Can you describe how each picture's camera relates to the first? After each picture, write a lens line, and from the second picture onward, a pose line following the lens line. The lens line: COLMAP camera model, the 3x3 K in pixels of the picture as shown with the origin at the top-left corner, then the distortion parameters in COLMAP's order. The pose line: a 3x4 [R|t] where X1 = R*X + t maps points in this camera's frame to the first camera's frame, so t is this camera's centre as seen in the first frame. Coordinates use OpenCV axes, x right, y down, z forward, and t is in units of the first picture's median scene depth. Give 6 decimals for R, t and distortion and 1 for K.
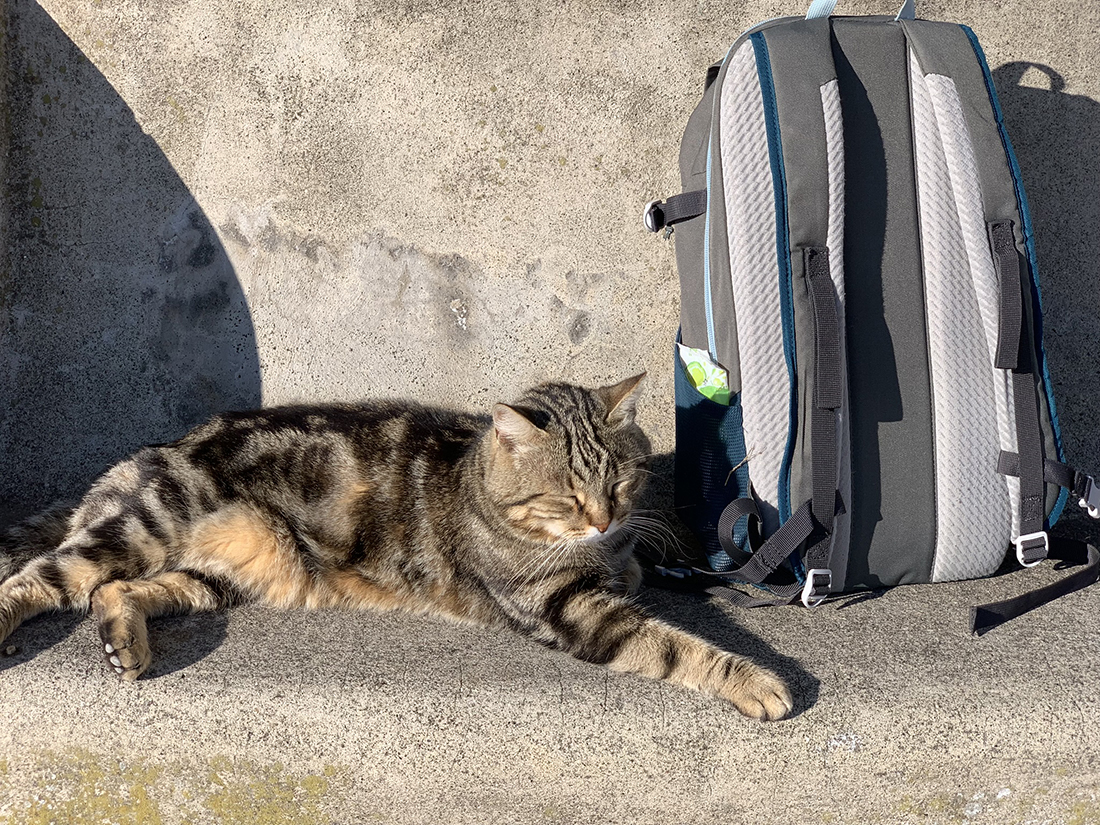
lens RADIAL K [[1665.5, 0, 550.0], [0, 1665.5, 412.5], [0, 0, 1]] dist [0.047759, -0.088185]
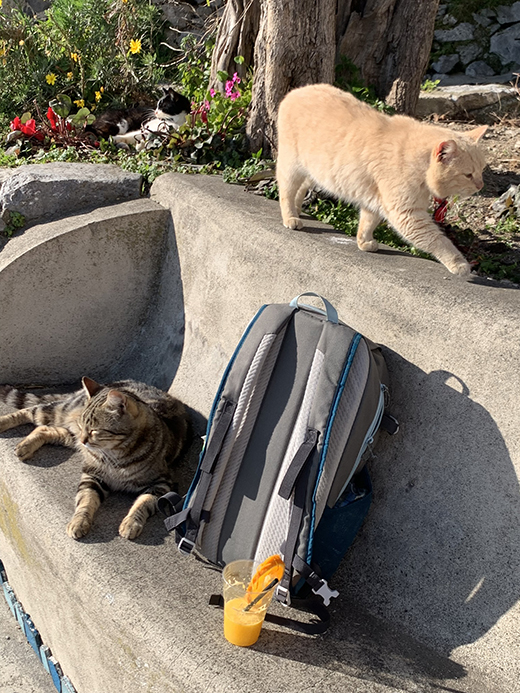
lens RADIAL K [[879.9, 0, 260.0], [0, 879.9, 346.5], [0, 0, 1]] dist [0.125513, -0.326263]
pose [[0.573084, 0.323415, -0.752979, 0.882068], [-0.388805, 0.916138, 0.097579, -0.251758], [0.721391, 0.236841, 0.650770, 0.231346]]
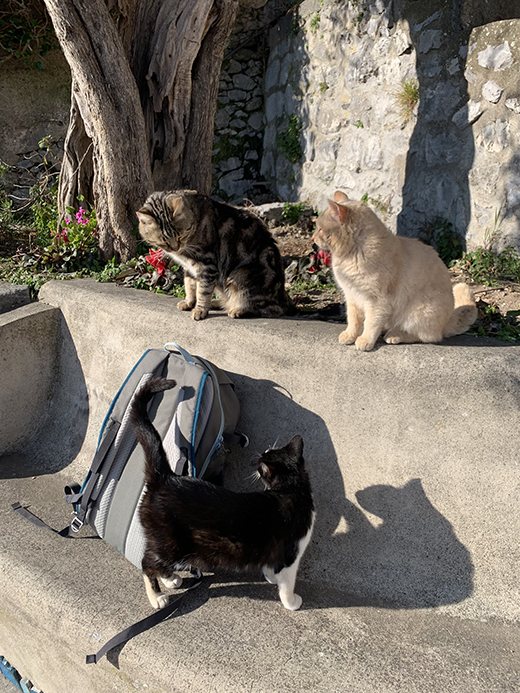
lens RADIAL K [[544.9, 0, 260.0], [0, 544.9, 346.5], [0, 0, 1]] dist [-0.005881, -0.006978]
pose [[0.827396, 0.158149, -0.538892, 0.633050], [-0.222935, 0.973184, -0.056684, -0.208662], [0.515476, 0.167038, 0.840466, 0.271923]]
